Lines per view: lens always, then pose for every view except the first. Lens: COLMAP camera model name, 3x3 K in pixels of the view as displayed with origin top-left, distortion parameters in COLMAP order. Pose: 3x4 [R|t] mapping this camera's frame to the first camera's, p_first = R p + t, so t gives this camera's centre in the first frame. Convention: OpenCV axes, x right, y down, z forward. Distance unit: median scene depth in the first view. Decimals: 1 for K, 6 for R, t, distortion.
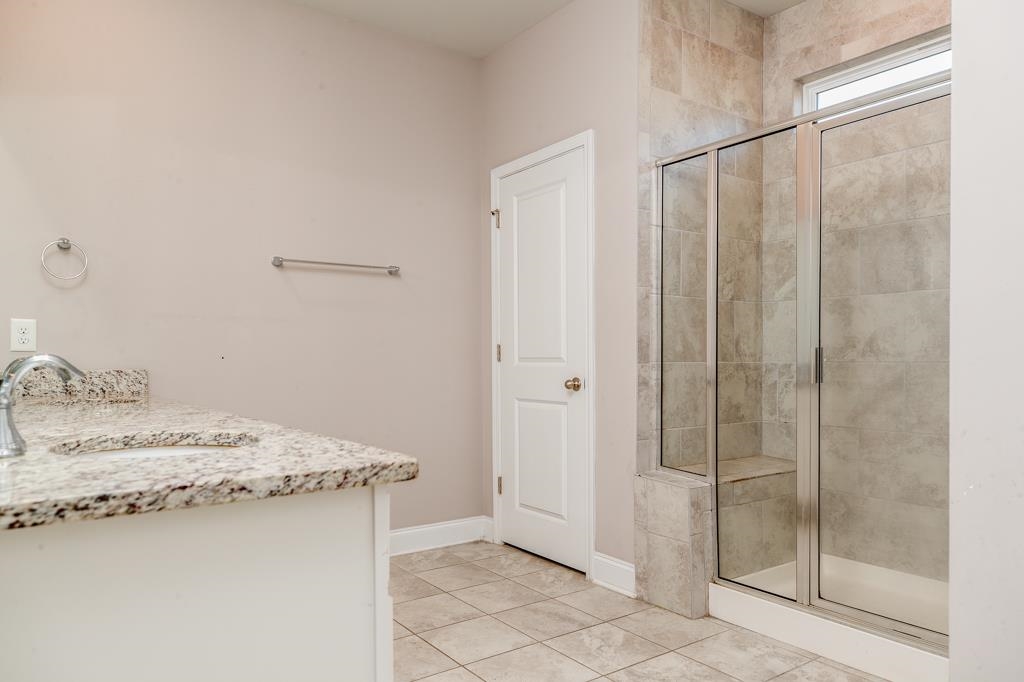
lens RADIAL K [[689.8, 0, 513.0], [0, 689.8, 345.6], [0, 0, 1]] dist [0.002840, 0.000479]
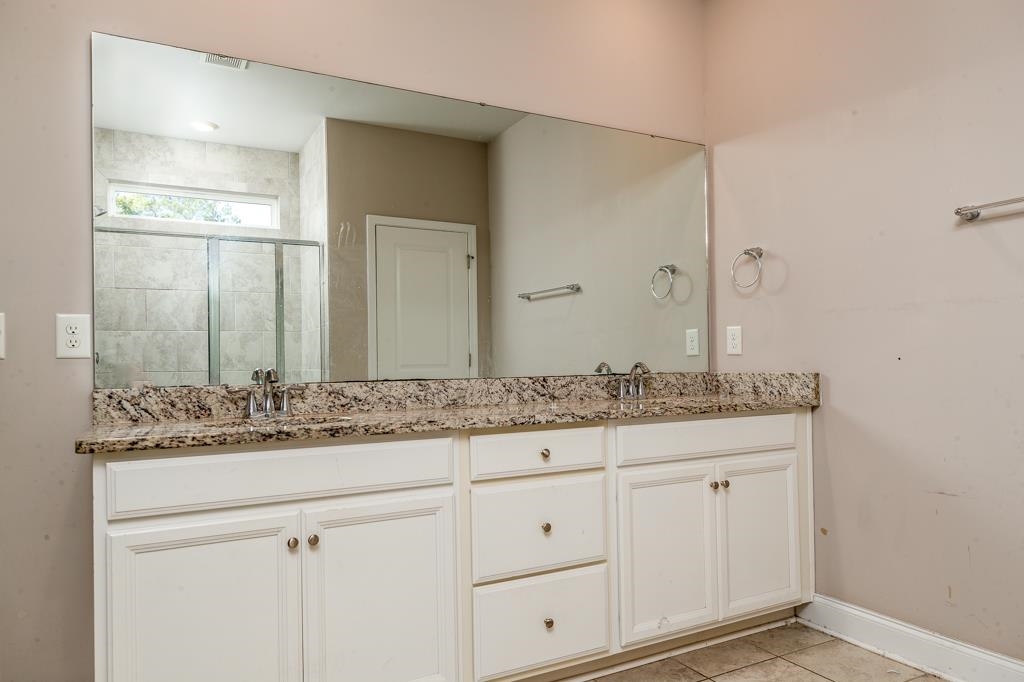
lens RADIAL K [[689.8, 0, 513.1], [0, 689.8, 344.4], [0, 0, 1]] dist [0.002840, 0.000479]
pose [[-0.120453, -0.016218, -0.992587, 0.437335], [0.045095, 0.998745, -0.021791, -0.000423], [0.991694, -0.047386, -0.119571, 0.739009]]
